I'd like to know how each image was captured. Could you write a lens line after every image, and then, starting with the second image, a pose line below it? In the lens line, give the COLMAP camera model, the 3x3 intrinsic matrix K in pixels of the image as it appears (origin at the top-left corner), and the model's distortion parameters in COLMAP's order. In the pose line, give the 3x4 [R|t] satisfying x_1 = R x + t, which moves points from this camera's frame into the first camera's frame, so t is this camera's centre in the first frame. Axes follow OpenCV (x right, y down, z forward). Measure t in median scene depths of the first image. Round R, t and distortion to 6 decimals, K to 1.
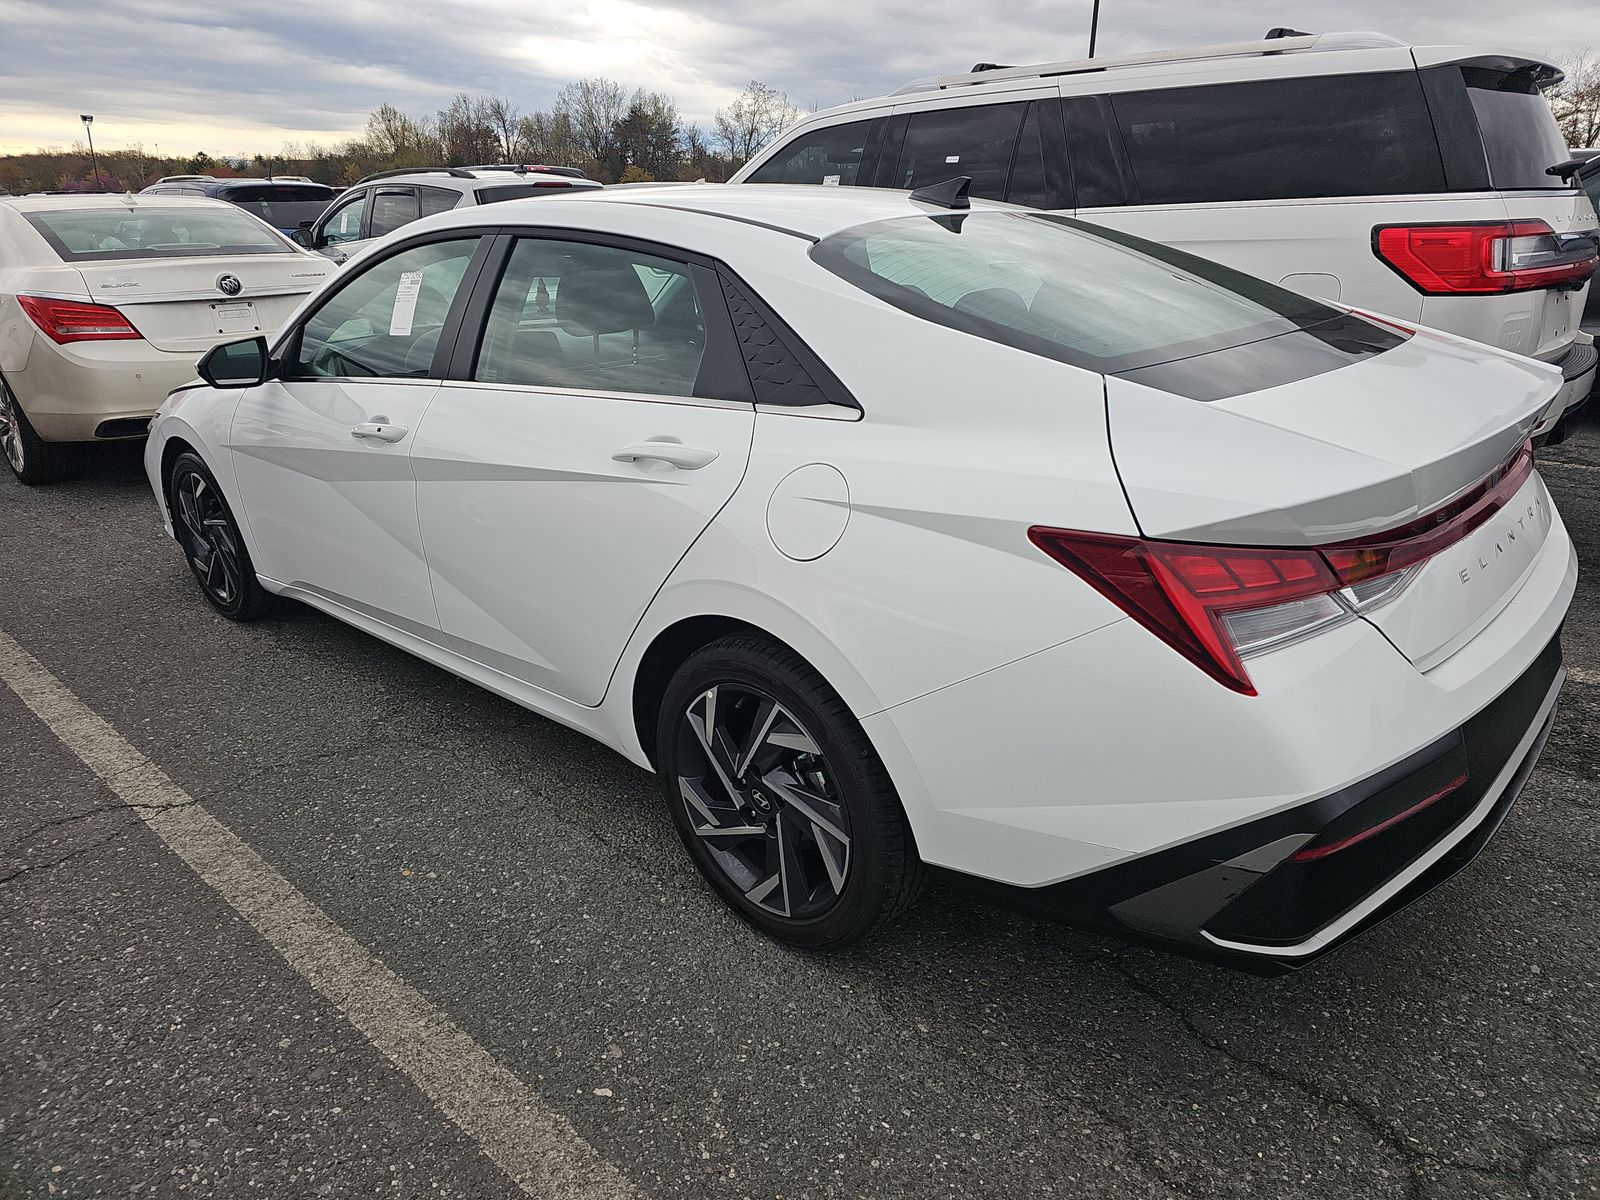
lens RADIAL K [[1085.3, 0, 841.7], [0, 1085.3, 600.0], [0, 0, 1]] dist [0.040548, -0.046248]
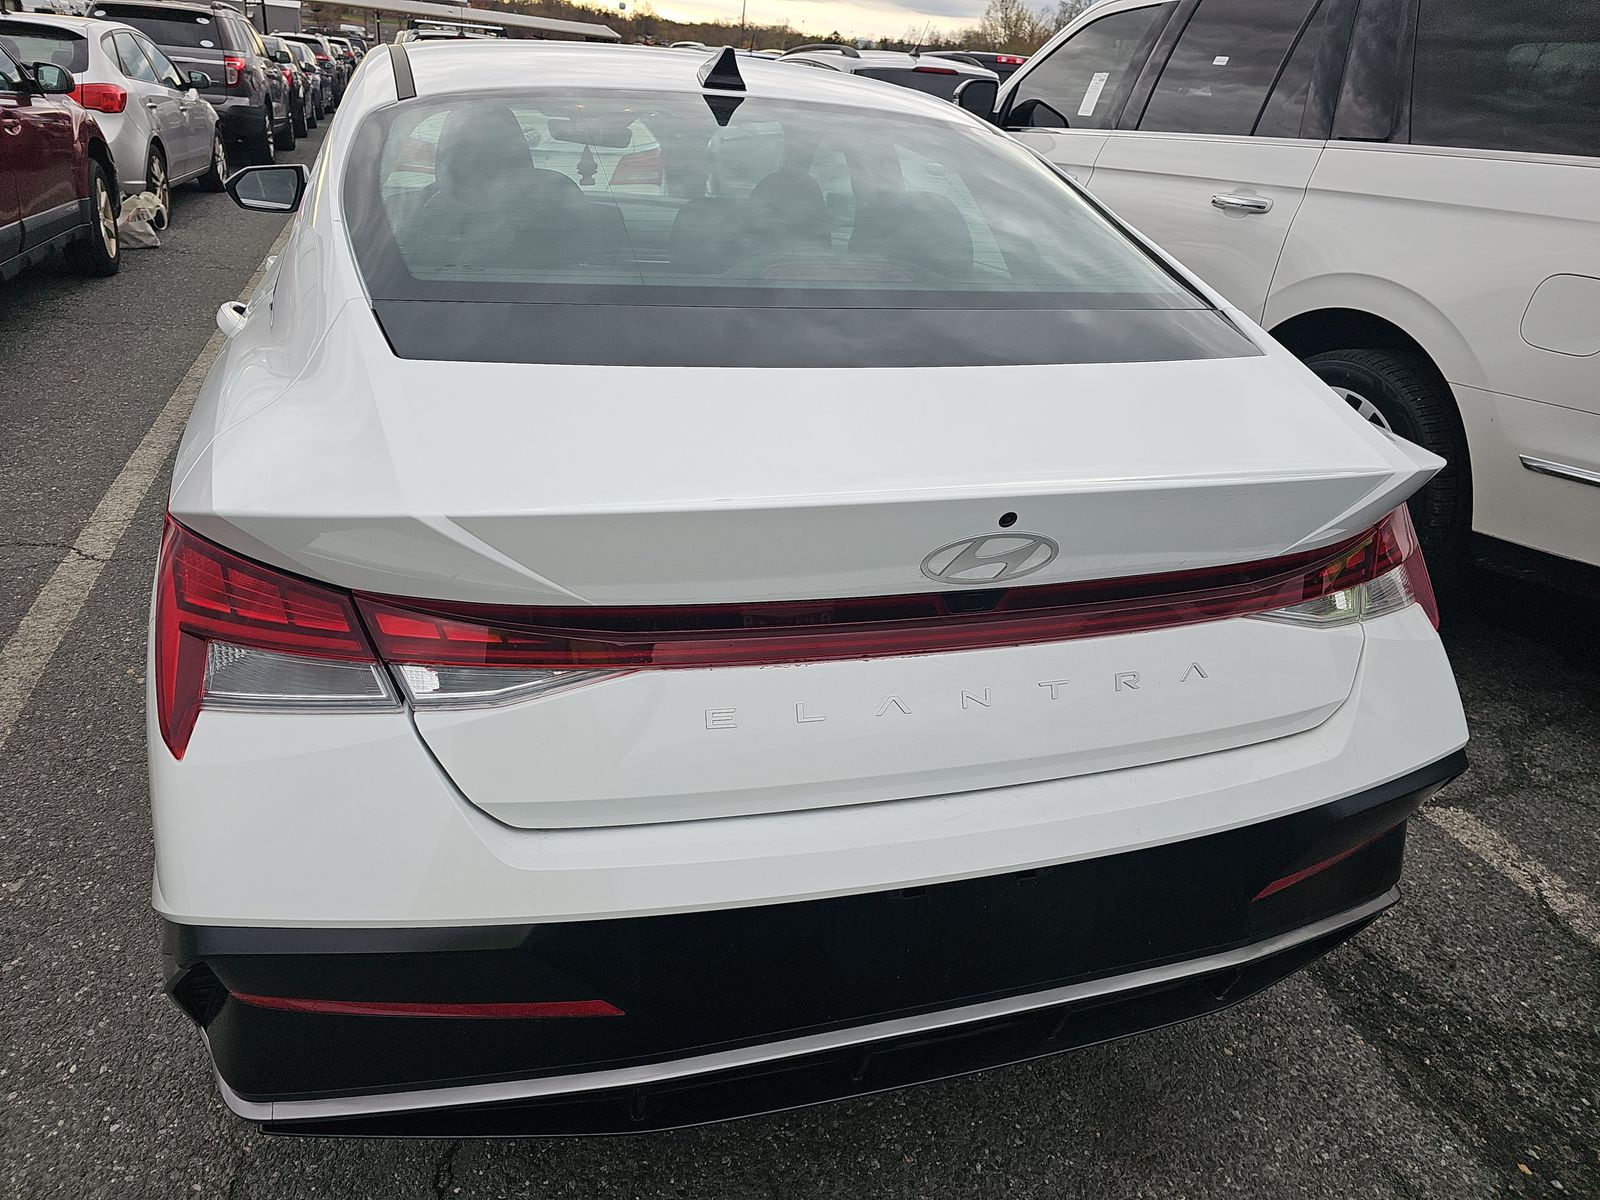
lens RADIAL K [[1085.3, 0, 841.7], [0, 1085.3, 600.0], [0, 0, 1]] dist [0.040548, -0.046248]
pose [[0.851034, 0.283671, -0.441895, 0.220030], [-0.249973, 0.958914, 0.134152, -0.046313], [0.461794, -0.003706, 0.886979, 0.119418]]
